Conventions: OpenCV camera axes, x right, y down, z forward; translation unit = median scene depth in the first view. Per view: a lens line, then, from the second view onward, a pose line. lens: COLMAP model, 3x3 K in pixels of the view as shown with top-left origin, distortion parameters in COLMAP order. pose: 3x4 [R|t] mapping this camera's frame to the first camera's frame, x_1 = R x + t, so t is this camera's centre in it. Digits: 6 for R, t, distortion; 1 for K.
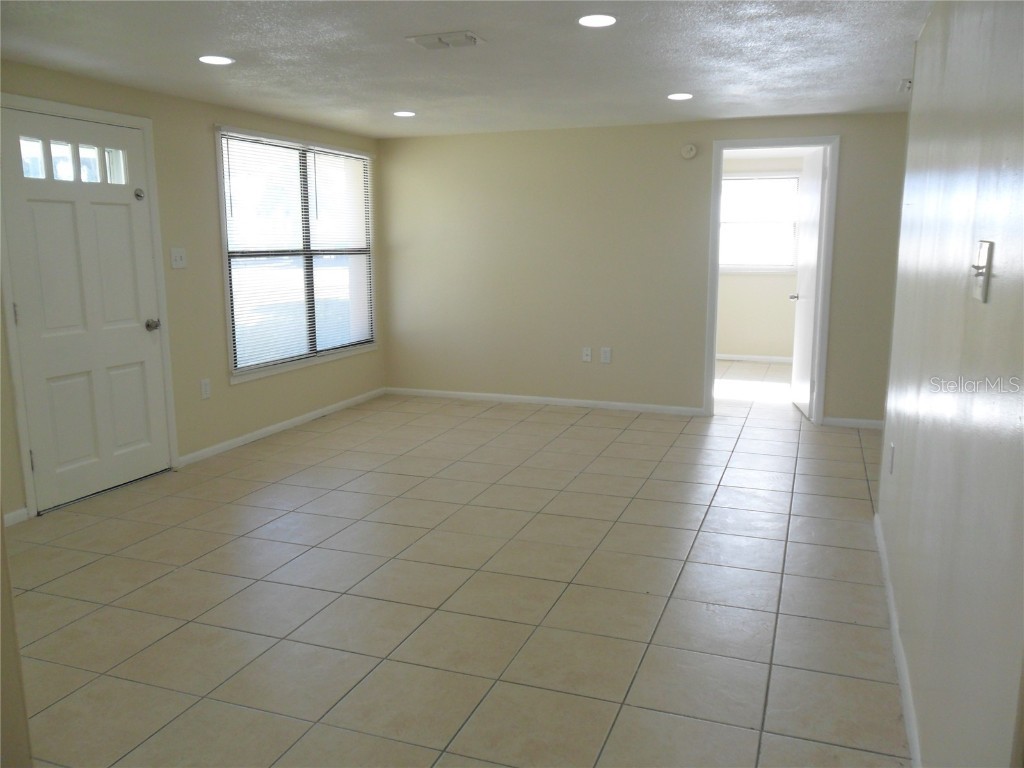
lens RADIAL K [[837.9, 0, 512.1], [0, 837.9, 388.0], [0, 0, 1]] dist [-0.033762, 0.024483]
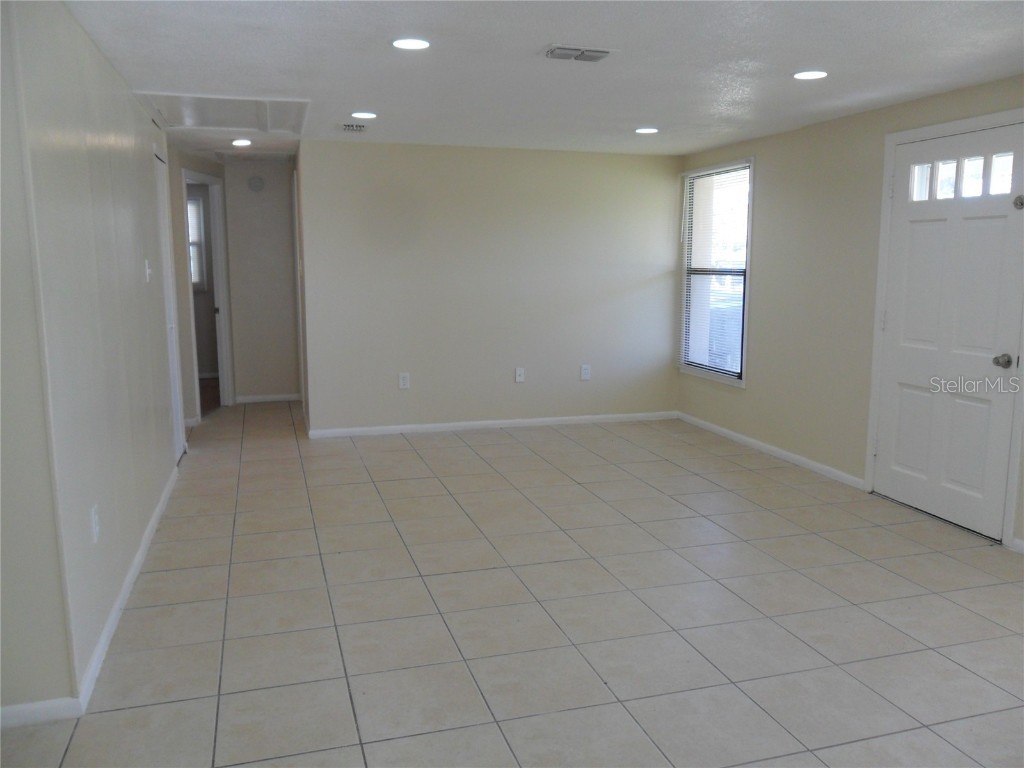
lens RADIAL K [[837.9, 0, 513.5], [0, 837.9, 385.2], [0, 0, 1]] dist [-0.033762, 0.024483]
pose [[-0.802939, 0.096201, -0.588246, 0.465702], [-0.096438, 0.952921, 0.287474, -0.256565], [0.588207, 0.287554, -0.755860, 1.422535]]
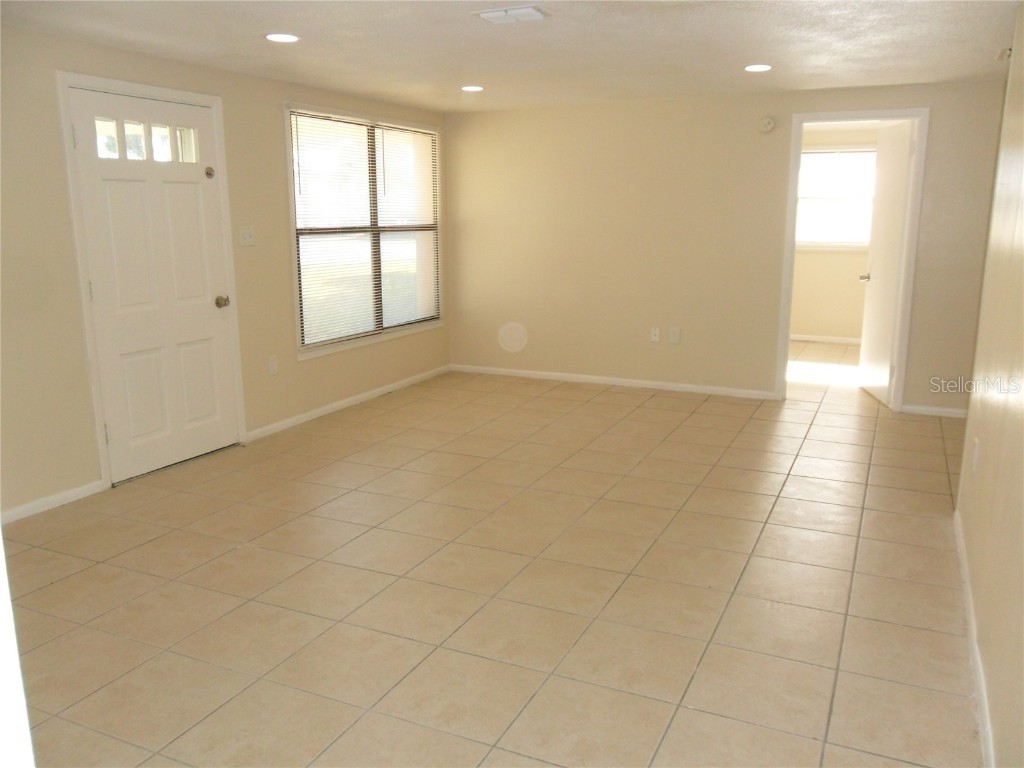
lens RADIAL K [[837.9, 0, 510.3], [0, 837.9, 388.1], [0, 0, 1]] dist [-0.033762, 0.024483]
pose [[0.996266, 0.018534, -0.084320, 0.006419], [-0.015726, 0.999303, 0.033844, -0.011650], [0.084889, -0.032391, 0.995864, 0.015010]]
